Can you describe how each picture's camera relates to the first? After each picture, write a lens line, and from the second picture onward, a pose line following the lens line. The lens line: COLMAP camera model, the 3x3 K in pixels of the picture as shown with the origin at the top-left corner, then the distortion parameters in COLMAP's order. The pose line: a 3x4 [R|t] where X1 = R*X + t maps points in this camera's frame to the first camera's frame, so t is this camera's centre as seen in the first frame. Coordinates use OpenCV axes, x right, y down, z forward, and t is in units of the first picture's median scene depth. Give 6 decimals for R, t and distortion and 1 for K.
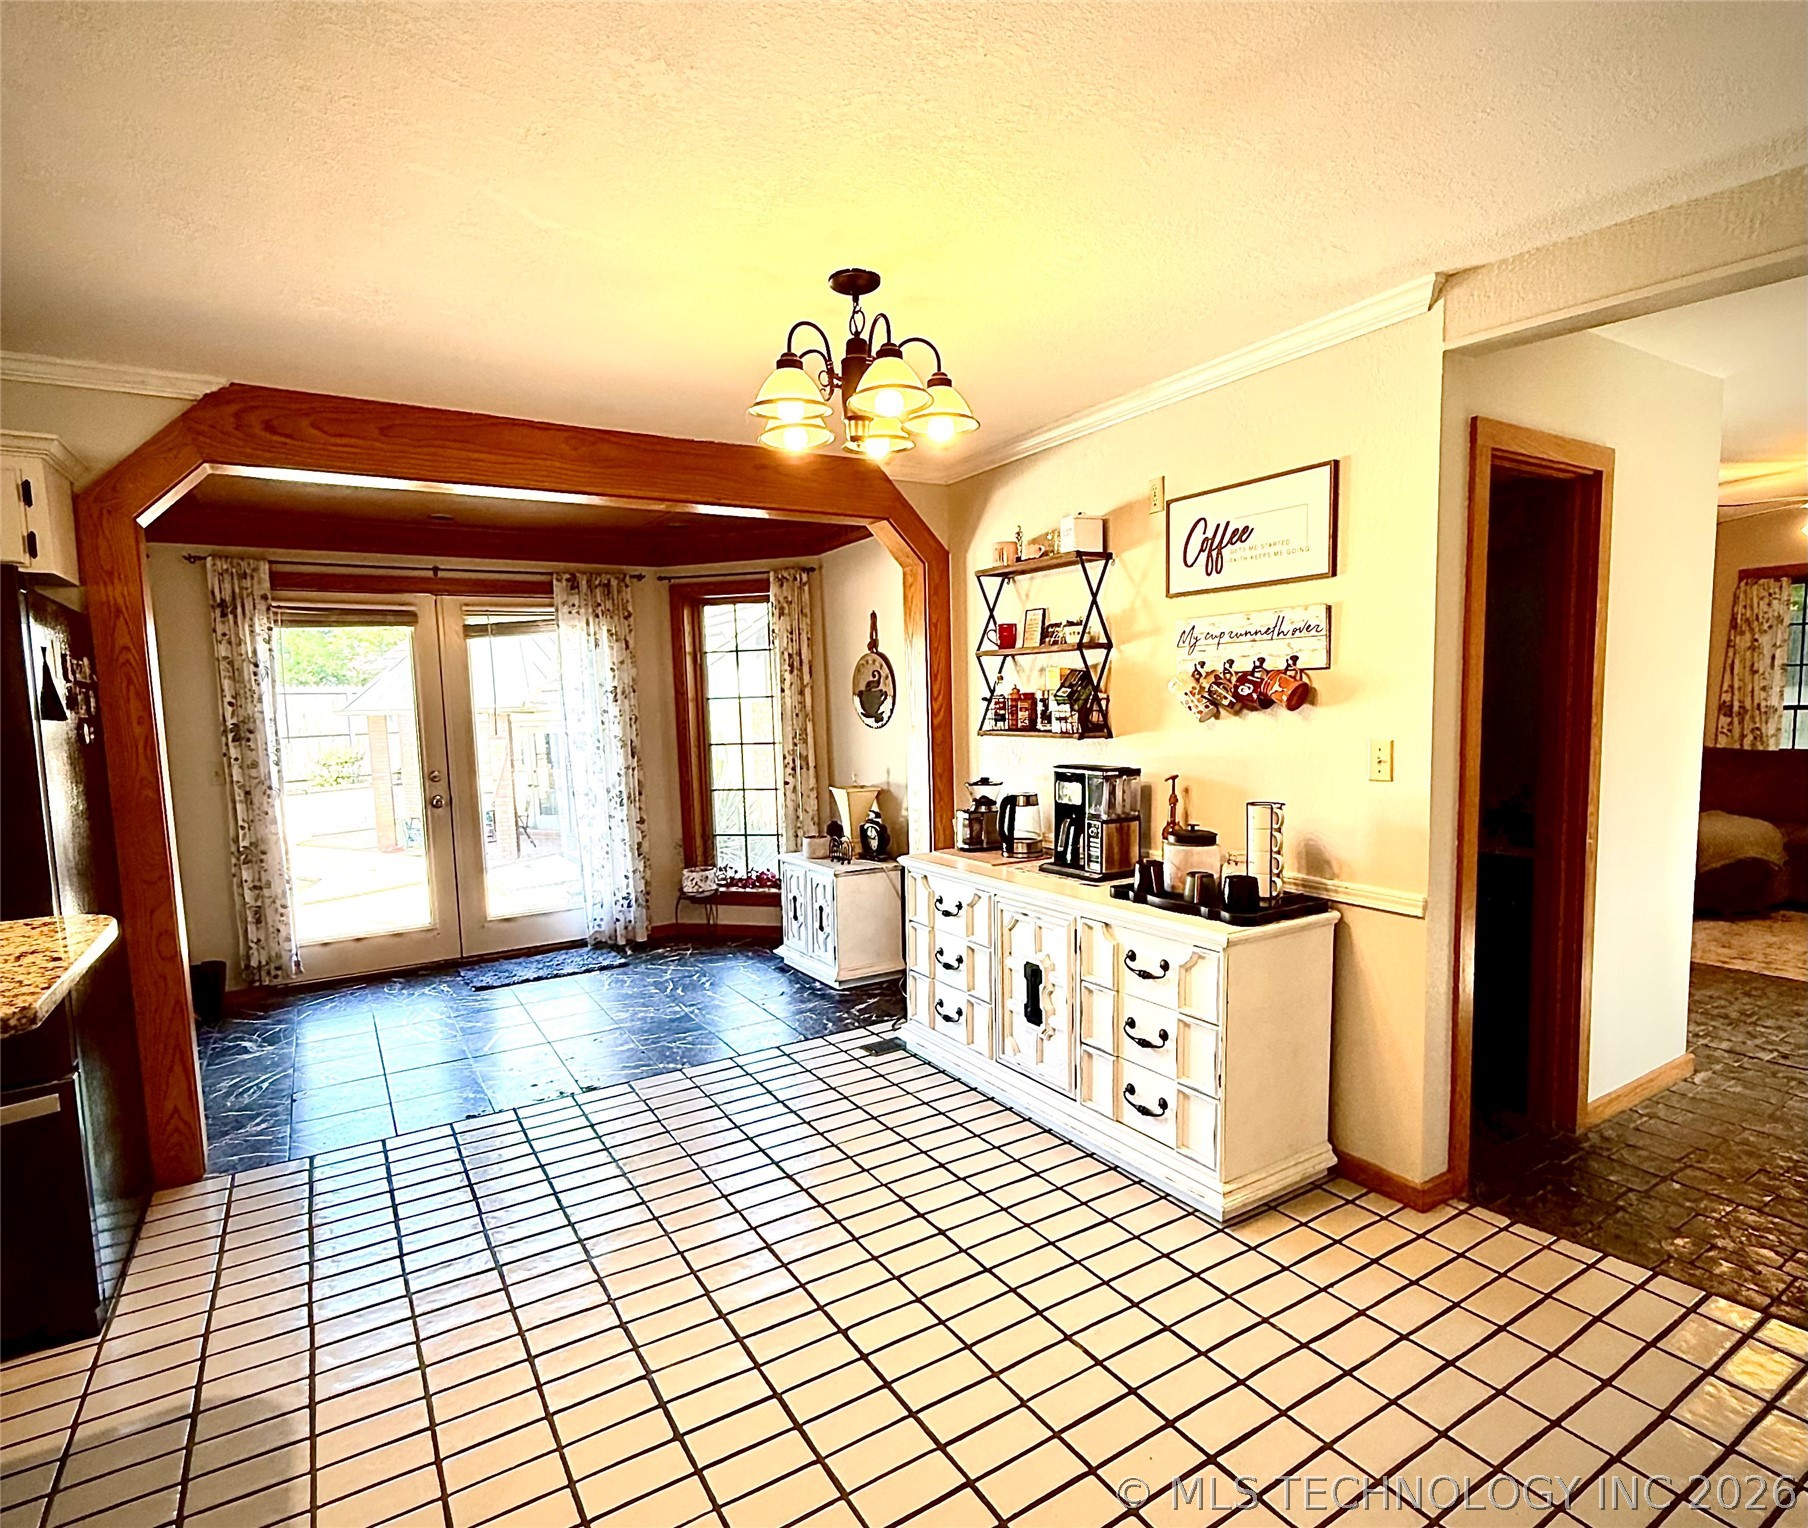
lens RADIAL K [[960.3, 0, 904.1], [0, 960.3, 791.4], [0, 0, 1]] dist [0.000631, -0.003035]
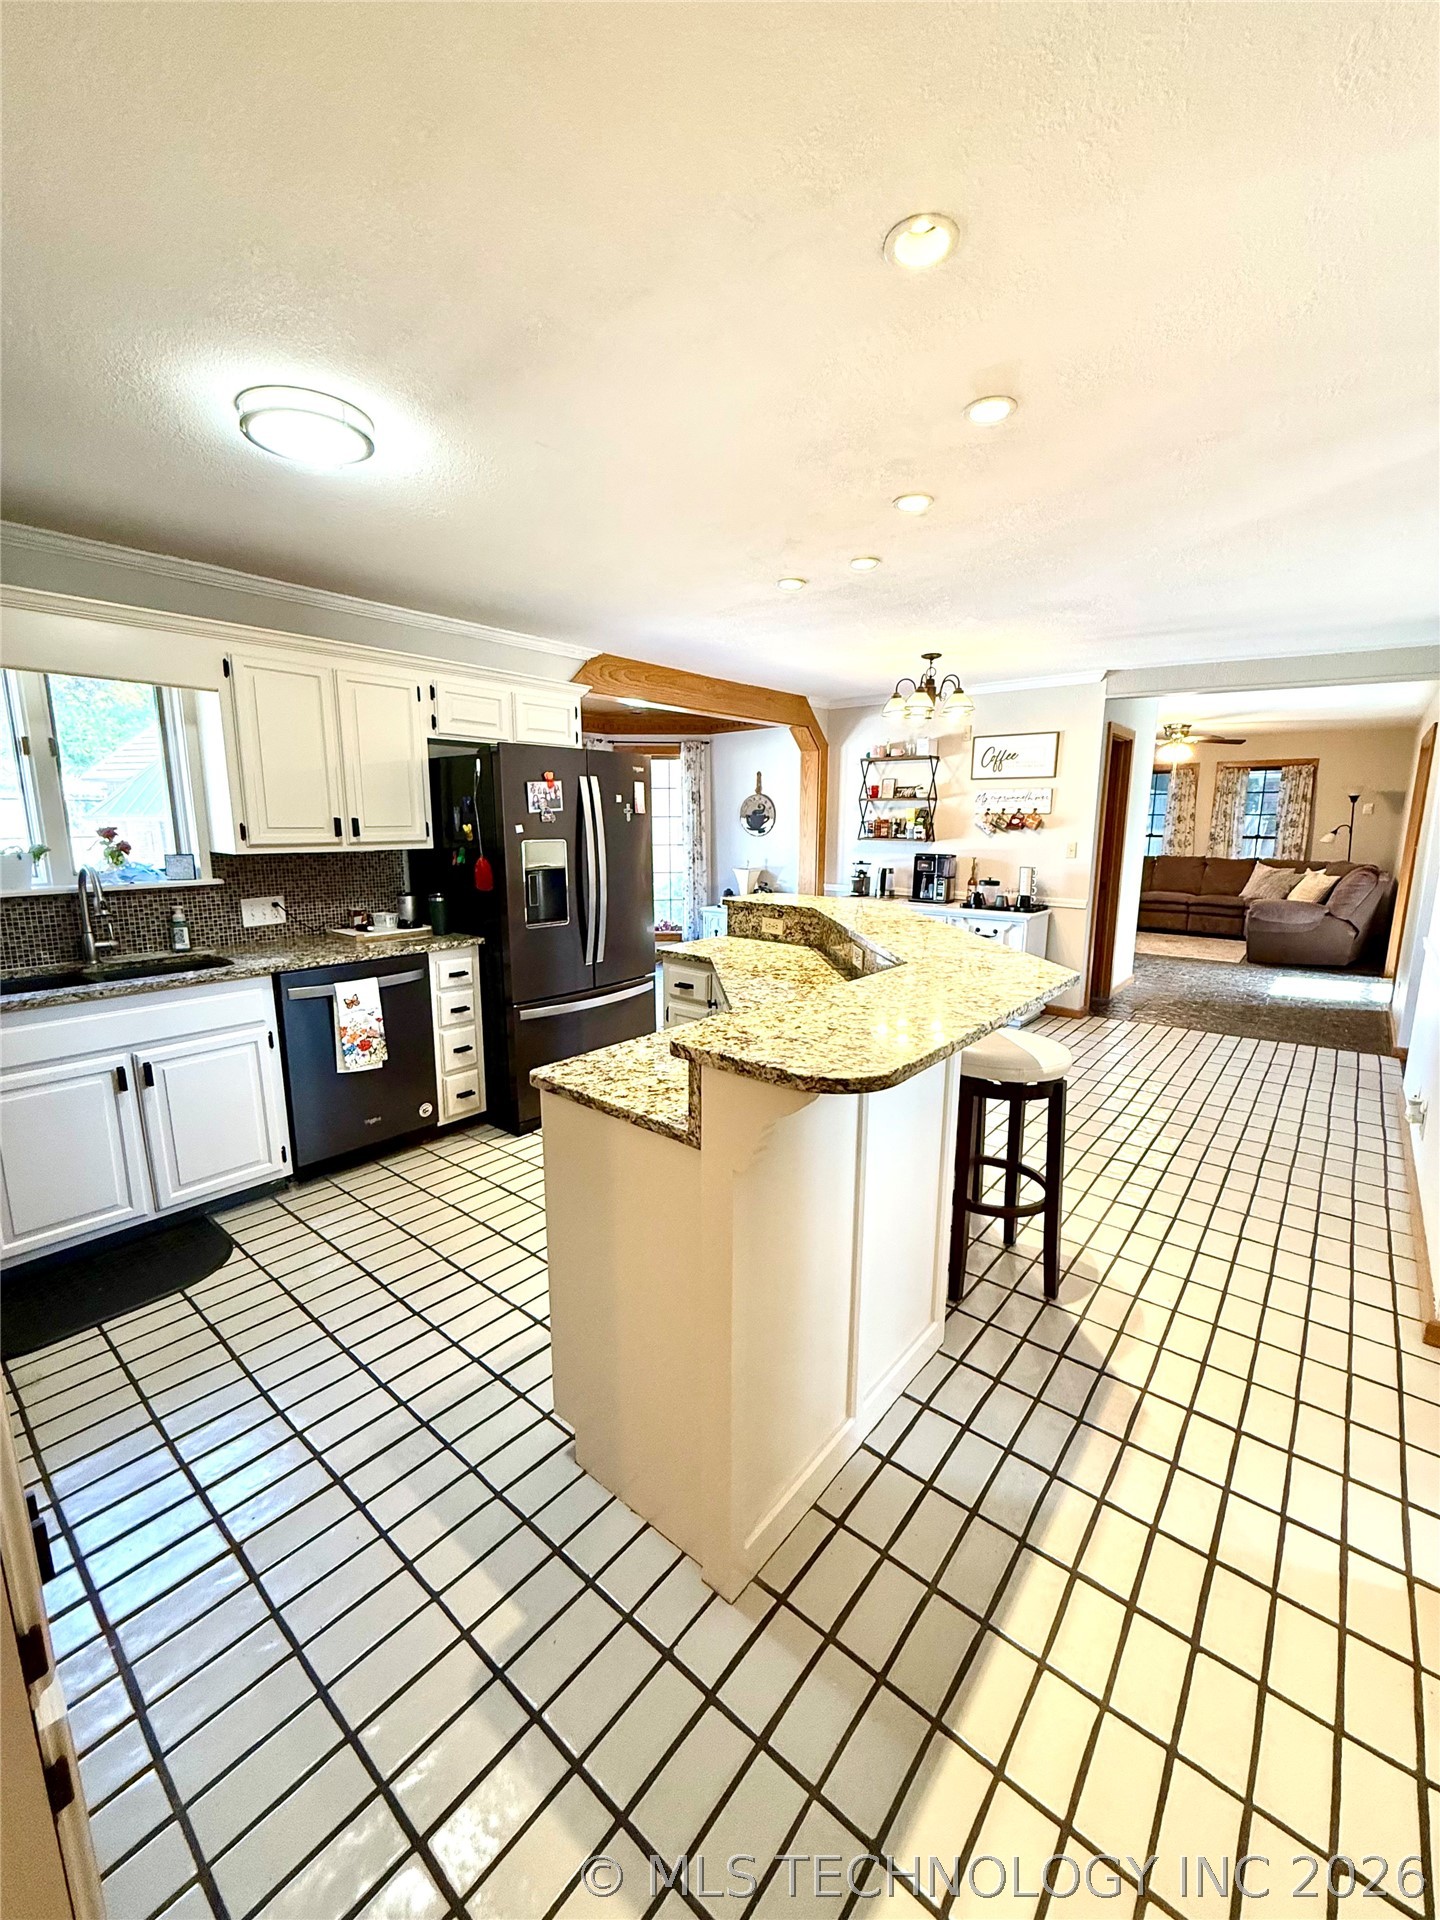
lens RADIAL K [[765.4, 0, 720.7], [0, 765.4, 954.7], [0, 0, 1]] dist [-0.001218, 0.000346]
pose [[0.946645, -0.030351, 0.320845, -0.623263], [0.005631, 0.996961, 0.077693, 0.048537], [-0.322228, -0.071741, 0.943940, -0.392580]]
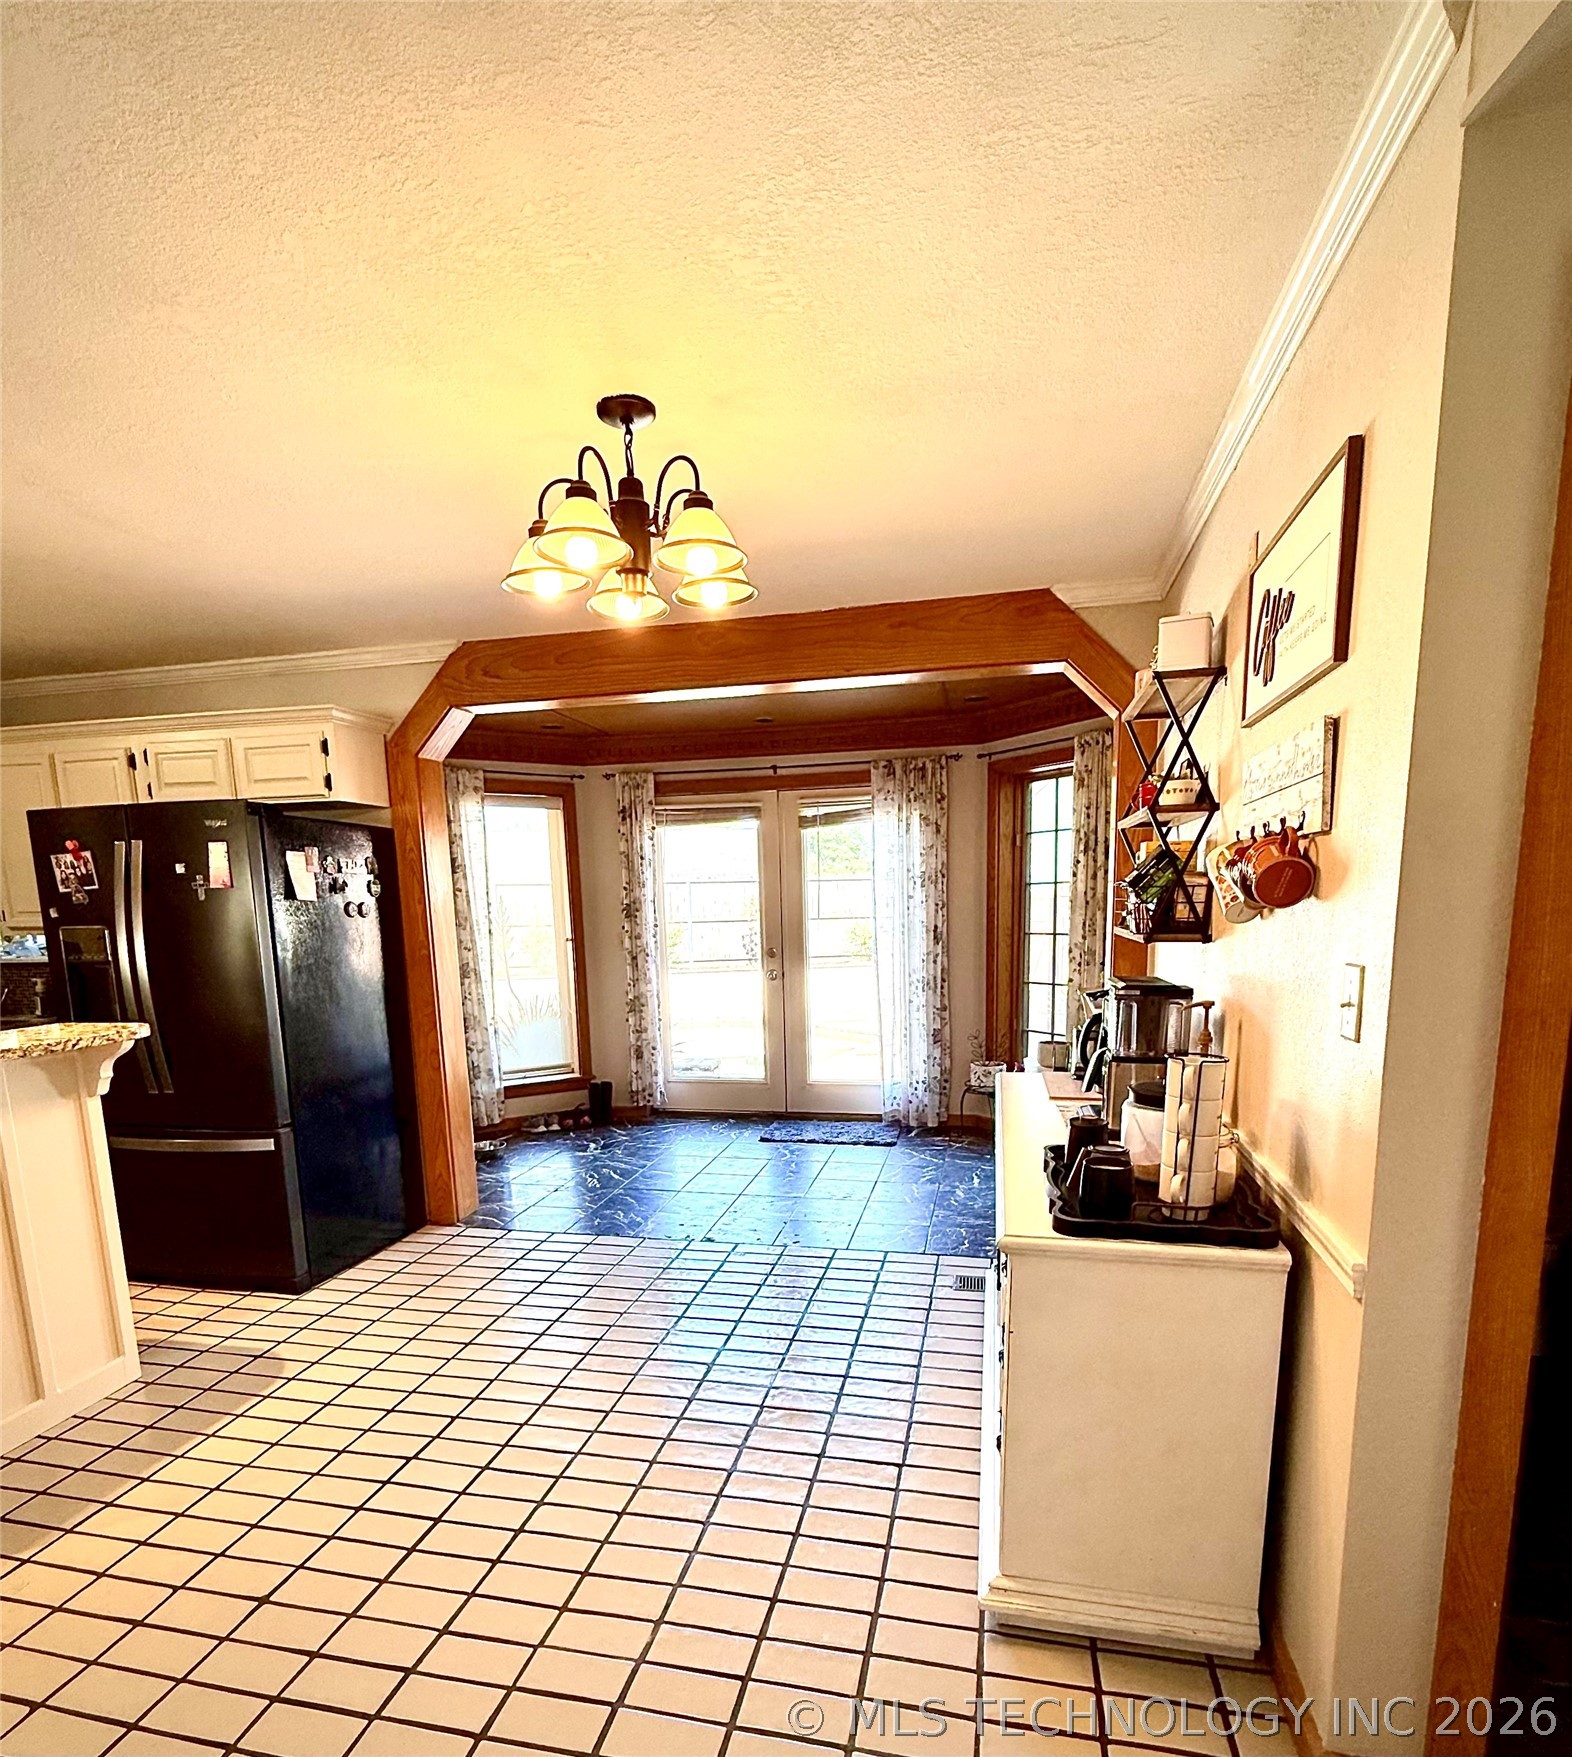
lens RADIAL K [[946.1, 0, 791.0], [0, 946.1, 1063.8], [0, 0, 1]] dist [-0.000239, -0.000578]
pose [[0.716506, 0.130046, -0.685351, 0.366990], [-0.065241, 0.990656, 0.119770, -0.023976], [0.694523, -0.041103, 0.718296, 0.225112]]
